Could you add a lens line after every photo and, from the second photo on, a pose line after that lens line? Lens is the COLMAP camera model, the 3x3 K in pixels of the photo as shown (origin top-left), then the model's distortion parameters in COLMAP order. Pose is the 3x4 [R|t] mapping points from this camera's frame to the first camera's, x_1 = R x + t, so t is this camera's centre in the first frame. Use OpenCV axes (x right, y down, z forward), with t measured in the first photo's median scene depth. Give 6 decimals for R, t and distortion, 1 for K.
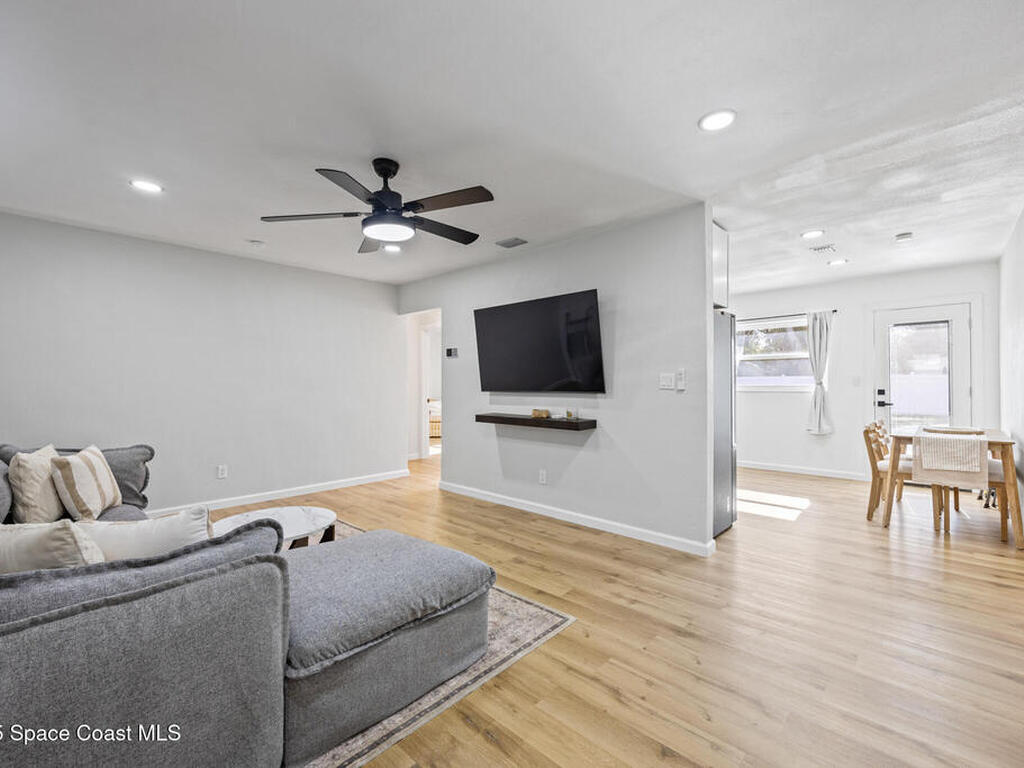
lens RADIAL K [[448.2, 0, 512.0], [0, 448.2, 384.0], [0, 0, 1]] dist [-0.001023, 0.000165]
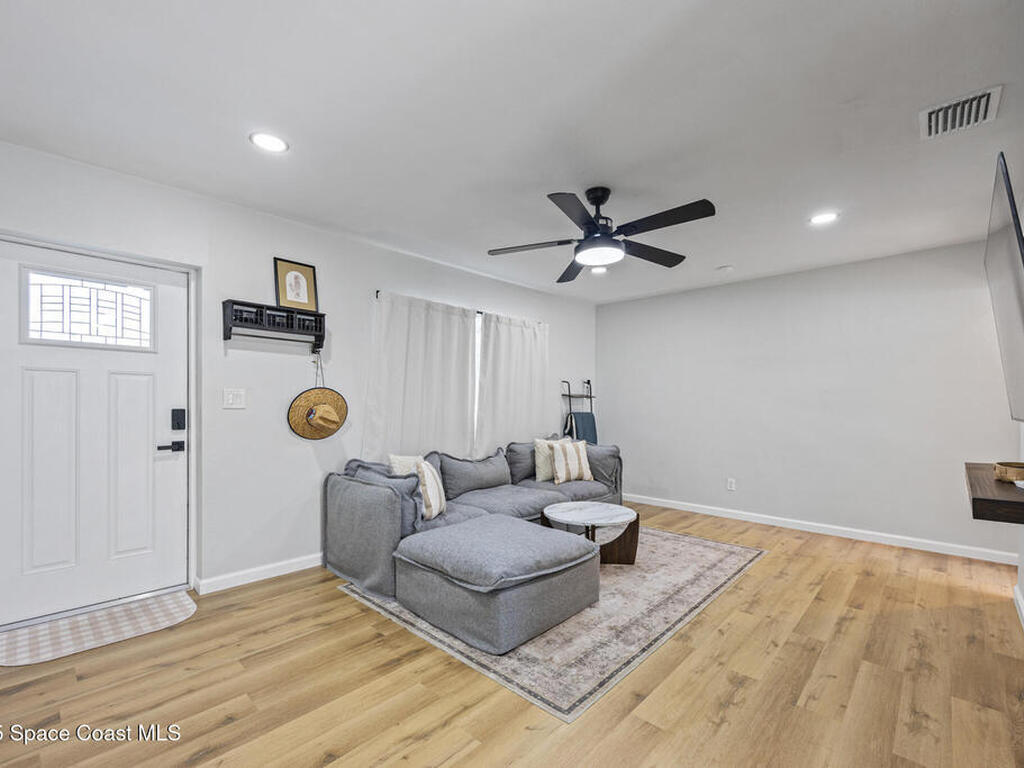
lens RADIAL K [[454.2, 0, 510.1], [0, 454.2, 405.3], [0, 0, 1]] dist [-0.001734, -0.000187]
pose [[-0.002336, 0.007180, -0.999971, 0.653440], [-0.003611, 0.999968, 0.007188, -0.001592], [0.999991, 0.003628, -0.002310, 0.665295]]
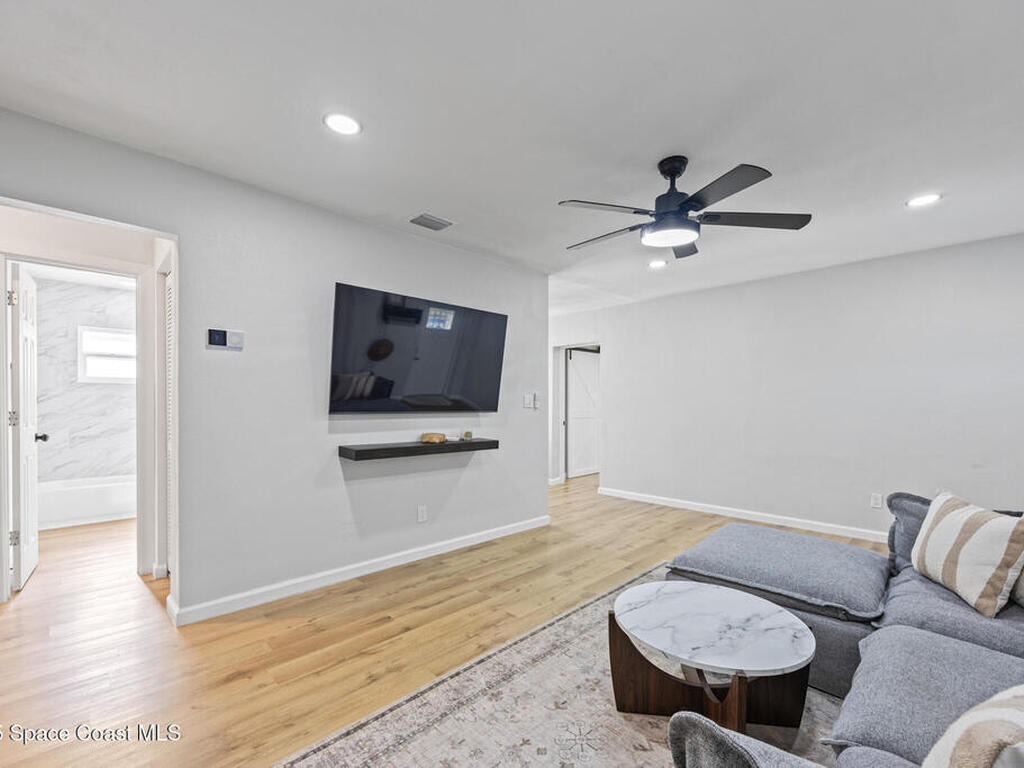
lens RADIAL K [[454.2, 0, 510.1], [0, 454.2, 405.3], [0, 0, 1]] dist [-0.001734, -0.000187]
pose [[0.038585, -0.005766, 0.999239, -1.035466], [-0.008144, 0.999948, 0.006084, -0.002098], [-0.999222, -0.008373, 0.038536, 1.080389]]
